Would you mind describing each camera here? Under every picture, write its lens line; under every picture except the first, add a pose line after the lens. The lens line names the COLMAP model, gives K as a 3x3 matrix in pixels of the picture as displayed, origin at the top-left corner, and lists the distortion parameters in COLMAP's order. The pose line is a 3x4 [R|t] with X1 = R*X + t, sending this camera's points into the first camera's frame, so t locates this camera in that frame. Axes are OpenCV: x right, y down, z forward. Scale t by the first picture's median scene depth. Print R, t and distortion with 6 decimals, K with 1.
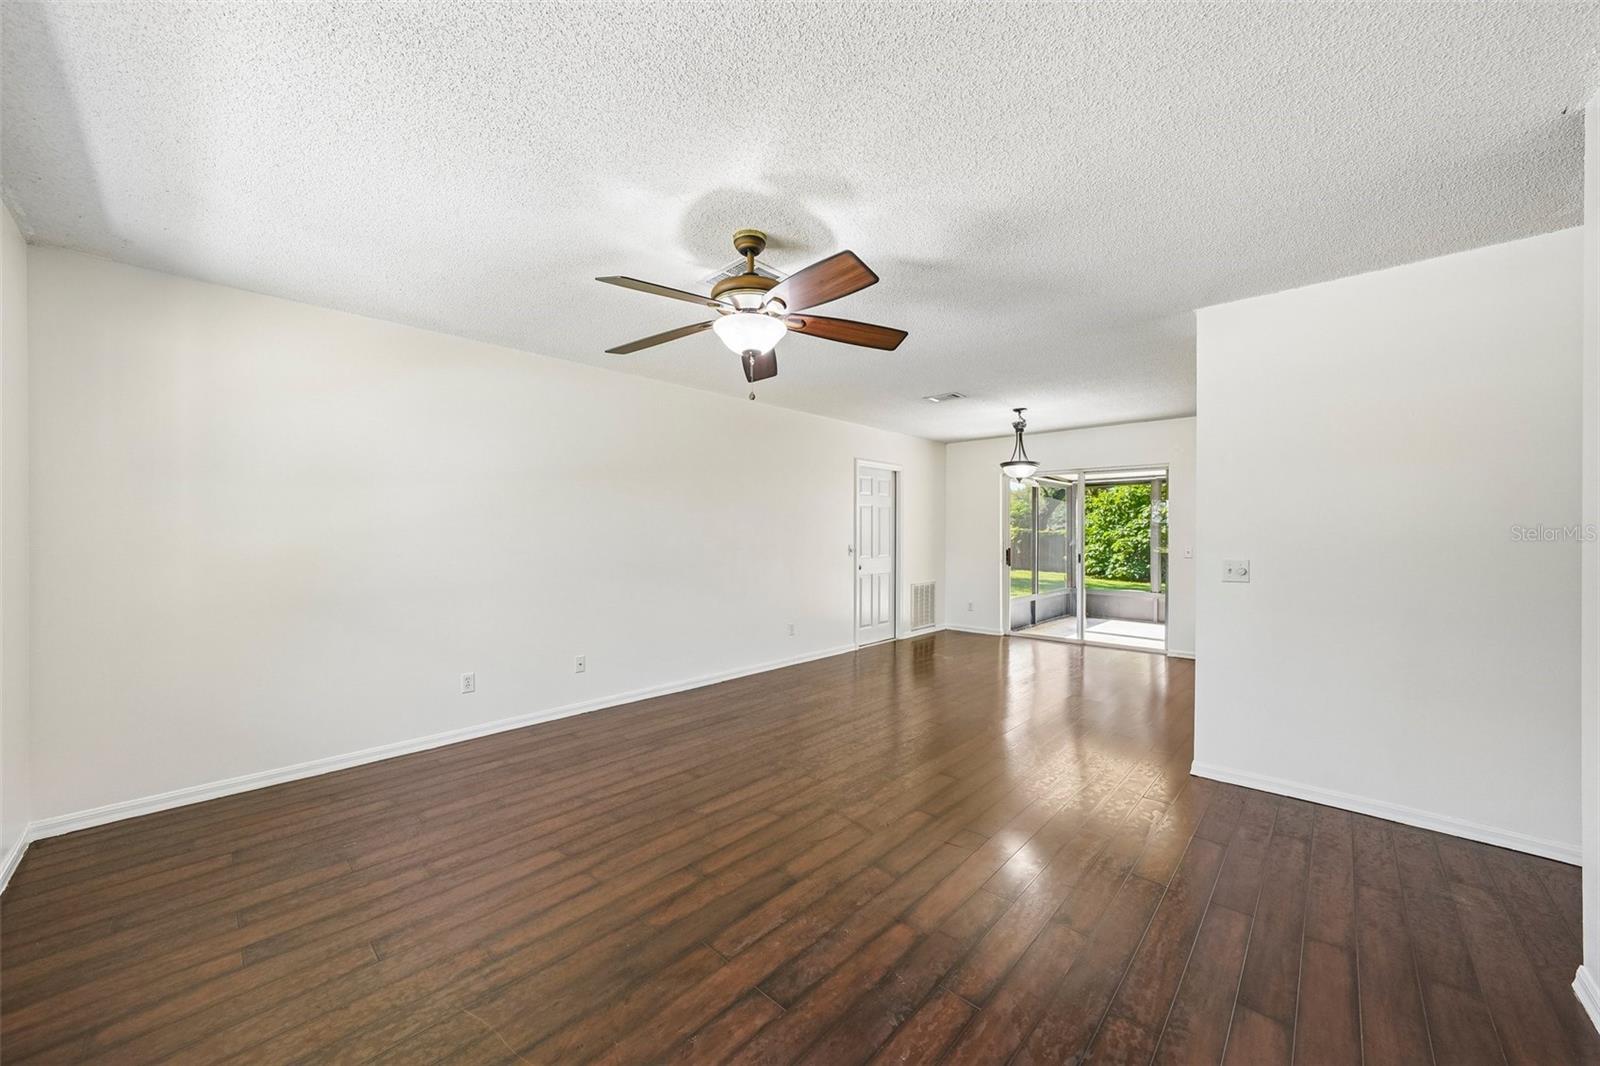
lens RADIAL K [[582.8, 0, 800.0], [0, 582.8, 533.0], [0, 0, 1]] dist [-0.021818, 0.005087]
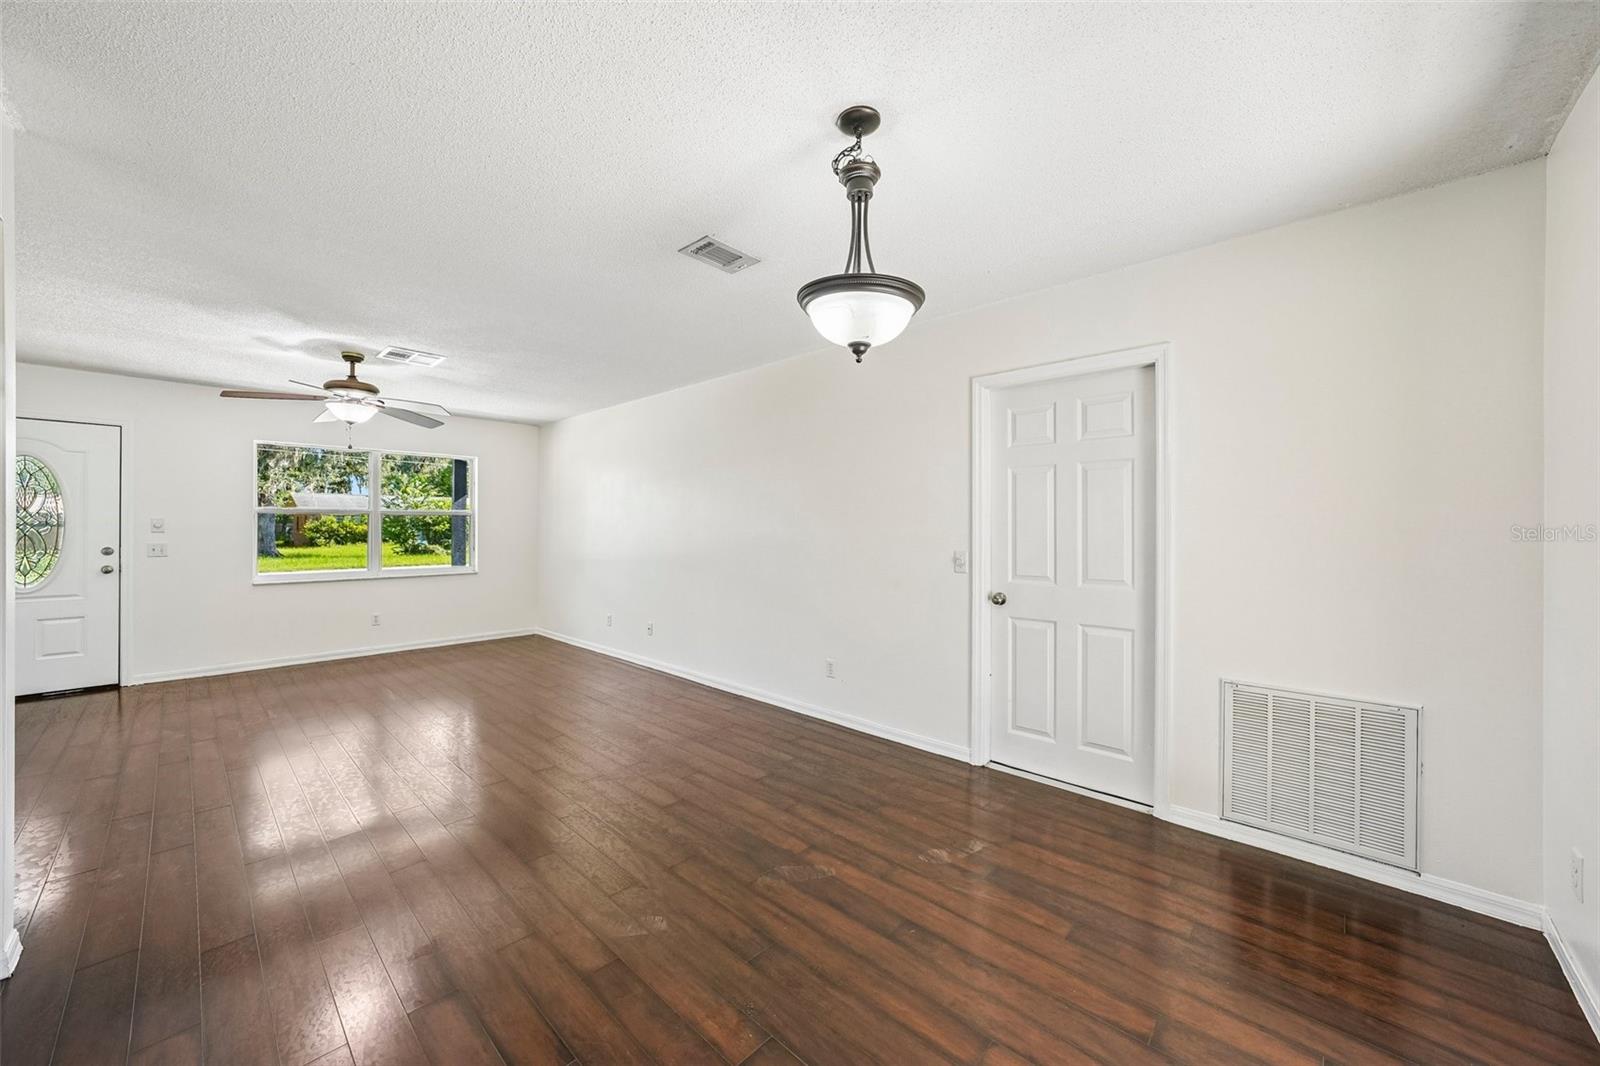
lens RADIAL K [[589.2, 0, 769.0], [0, 589.2, 526.1], [0, 0, 1]] dist [-0.000351, 0.000096]
pose [[-0.022212, -0.004300, -0.999744, 1.072964], [-0.000944, 0.999990, -0.004281, 0.002756], [0.999753, 0.000848, -0.022215, 1.495365]]
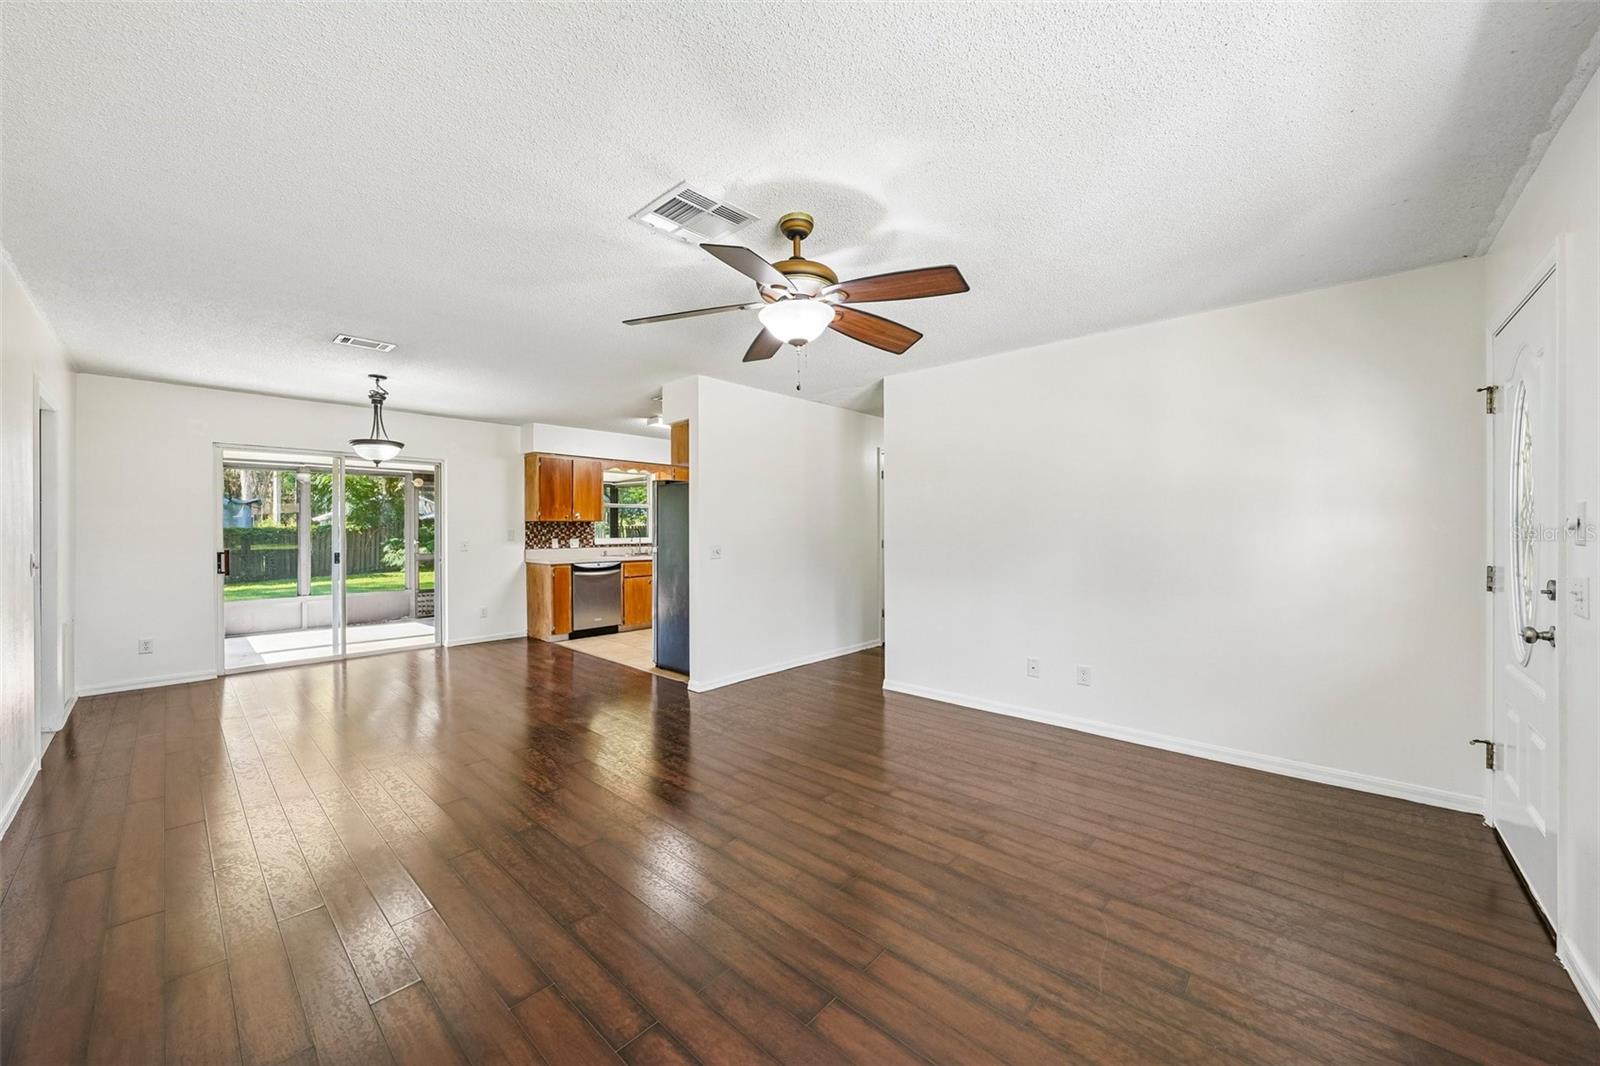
lens RADIAL K [[587.5, 0, 787.9], [0, 587.5, 528.1], [0, 0, 1]] dist [-0.012181, 0.000393]
pose [[-0.006736, -0.002009, 0.999975, -0.698640], [0.001554, 0.999997, 0.002019, -0.001161], [-0.999976, 0.001568, -0.006733, 0.674585]]
